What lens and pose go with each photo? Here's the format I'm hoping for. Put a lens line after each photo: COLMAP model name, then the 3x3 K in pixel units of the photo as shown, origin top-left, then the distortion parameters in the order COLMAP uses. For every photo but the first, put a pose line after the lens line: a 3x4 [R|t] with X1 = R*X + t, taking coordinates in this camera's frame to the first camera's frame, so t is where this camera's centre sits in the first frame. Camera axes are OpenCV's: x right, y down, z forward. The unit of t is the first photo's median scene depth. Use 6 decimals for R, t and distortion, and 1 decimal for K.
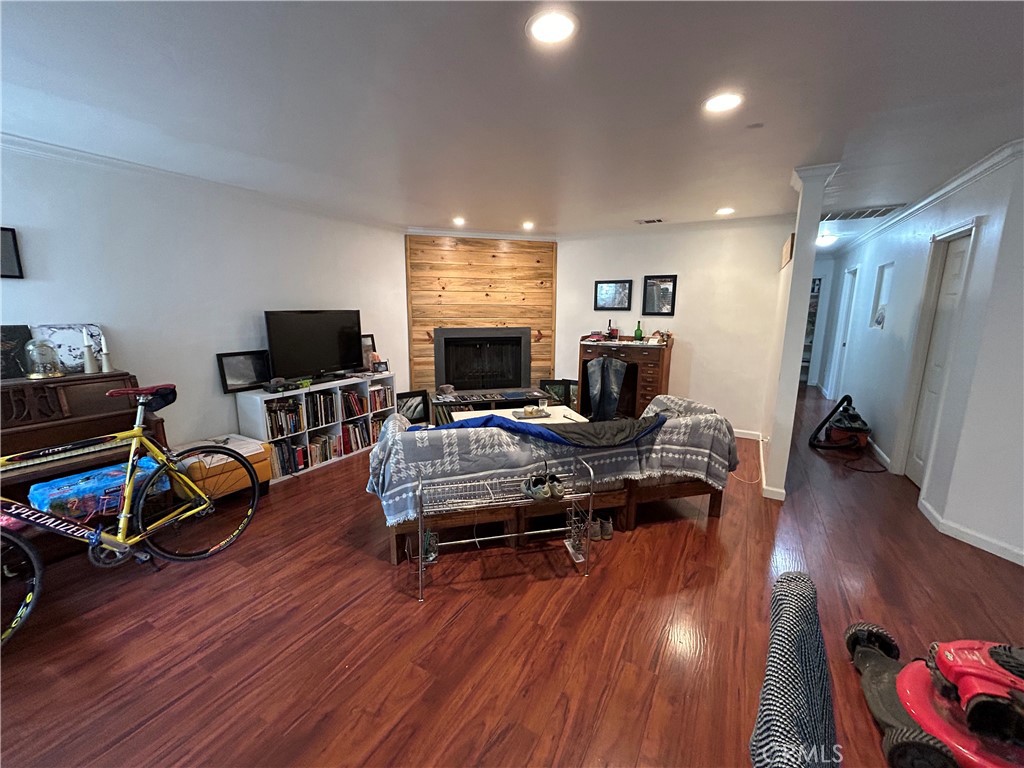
lens RADIAL K [[413.6, 0, 510.0], [0, 413.6, 382.4], [0, 0, 1]] dist [-0.004632, -0.000066]
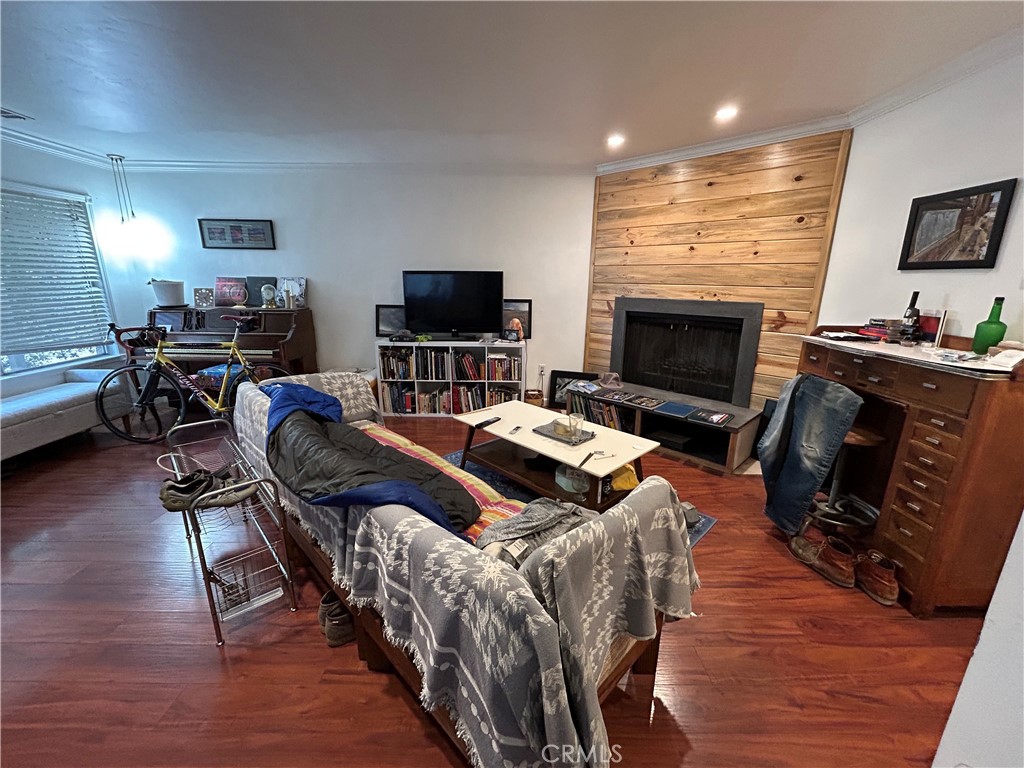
lens RADIAL K [[413.6, 0, 507.5], [0, 413.6, 381.3], [0, 0, 1]] dist [-0.004632, -0.000066]
pose [[0.491220, 0.209553, -0.845453, 0.445412], [-0.163938, 0.975525, 0.146543, -0.065534], [0.855469, 0.066617, 0.513552, 0.501382]]
